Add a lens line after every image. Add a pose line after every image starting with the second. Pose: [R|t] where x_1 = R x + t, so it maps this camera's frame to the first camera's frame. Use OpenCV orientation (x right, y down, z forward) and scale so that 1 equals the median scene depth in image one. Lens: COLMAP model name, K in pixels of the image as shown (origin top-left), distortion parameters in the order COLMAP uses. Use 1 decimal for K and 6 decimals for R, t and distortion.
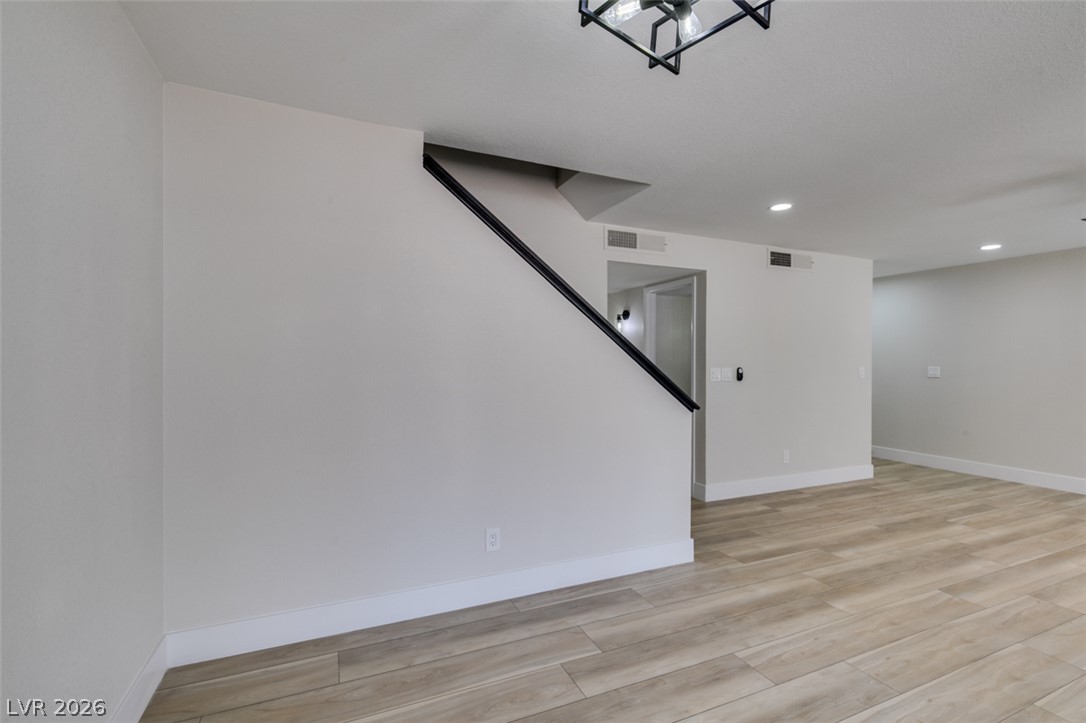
lens RADIAL K [[484.9, 0, 540.9], [0, 484.9, 363.4], [0, 0, 1]] dist [-0.002005, -0.000718]
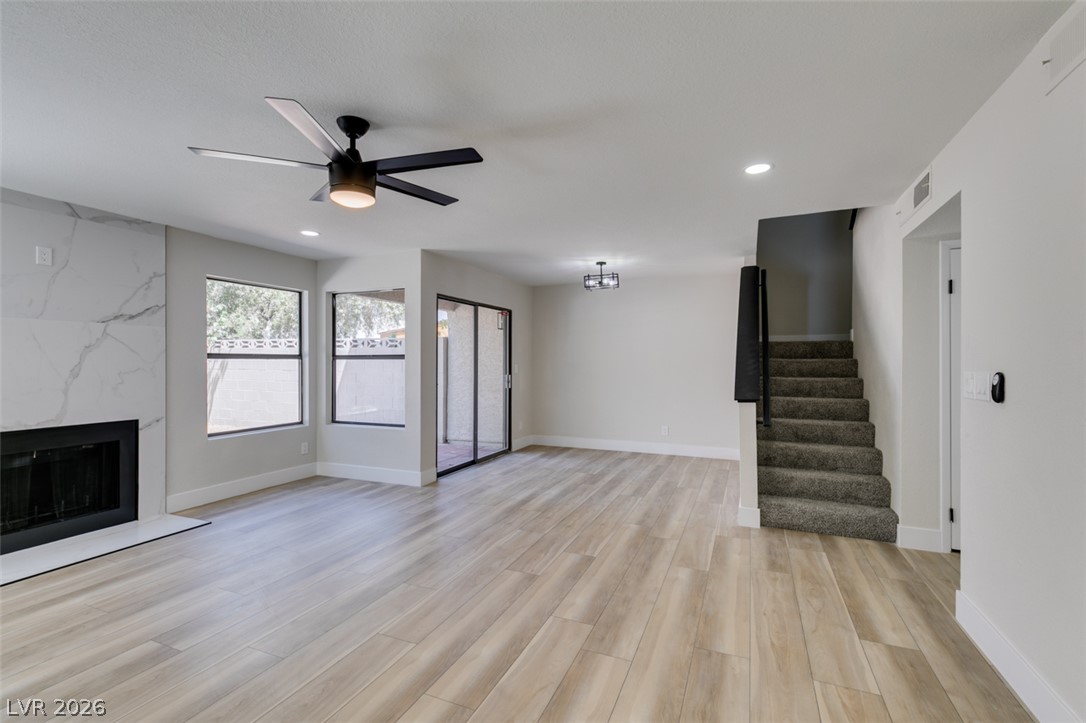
lens RADIAL K [[488.3, 0, 539.5], [0, 488.3, 360.6], [0, 0, 1]] dist [0.003229, 0.000294]
pose [[-0.729193, -0.006089, -0.684281, 1.341363], [-0.006089, 0.999979, -0.002410, 0.001684], [0.684281, 0.002409, -0.729214, 1.370918]]
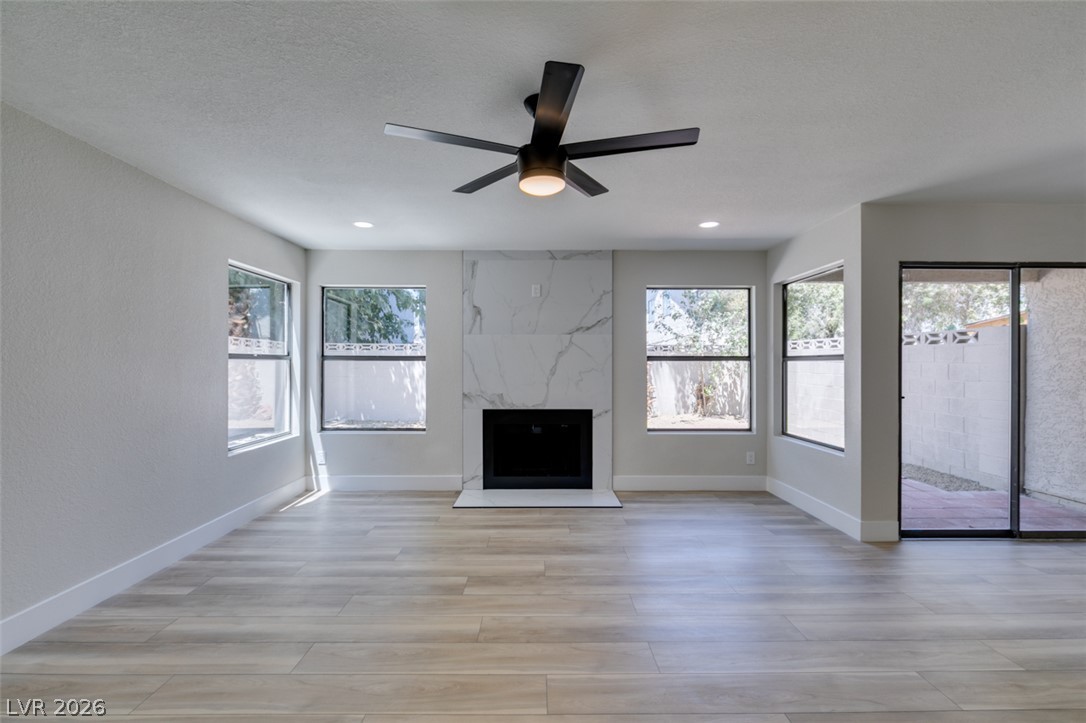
lens RADIAL K [[484.9, 0, 540.9], [0, 484.9, 363.4], [0, 0, 1]] dist [-0.002005, -0.000718]
pose [[-0.919121, -0.004844, 0.393946, 0.830990], [-0.003363, 0.999984, 0.004449, 0.000828], [-0.393961, 0.002765, -0.919123, 1.266772]]
